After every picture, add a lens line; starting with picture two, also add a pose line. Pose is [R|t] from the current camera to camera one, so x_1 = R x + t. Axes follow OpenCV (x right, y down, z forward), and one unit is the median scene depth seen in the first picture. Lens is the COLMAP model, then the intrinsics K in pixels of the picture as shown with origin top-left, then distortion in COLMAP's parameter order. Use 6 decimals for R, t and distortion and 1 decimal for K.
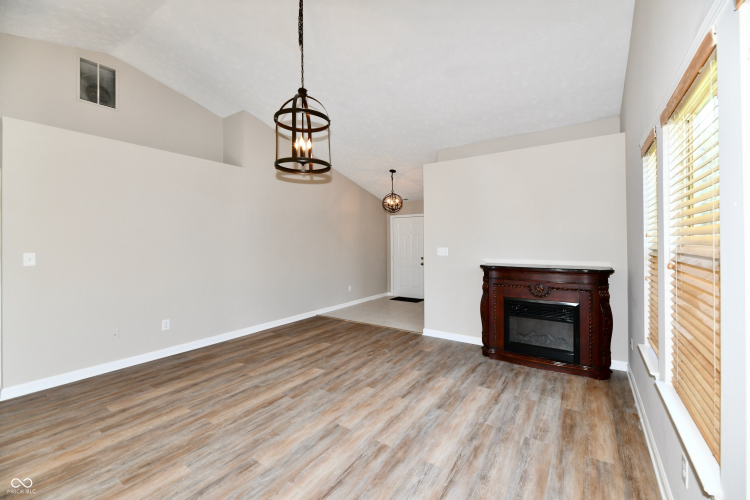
lens RADIAL K [[308.9, 0, 378.9], [0, 308.9, 241.8], [0, 0, 1]] dist [0.000240, -0.002966]
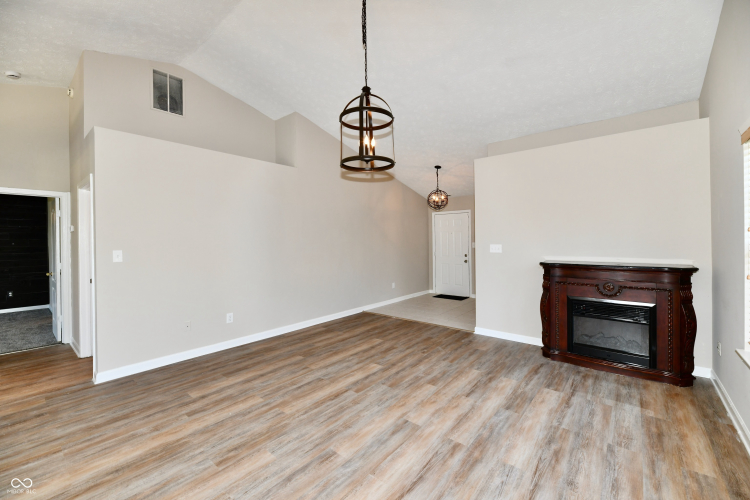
lens RADIAL K [[308.9, 0, 378.9], [0, 308.9, 241.8], [0, 0, 1]] dist [0.000240, -0.002966]
pose [[0.995144, -0.004239, -0.098338, -0.103674], [0.005158, 0.999945, 0.009099, -0.000051], [0.098294, -0.009562, 0.995112, -0.004383]]
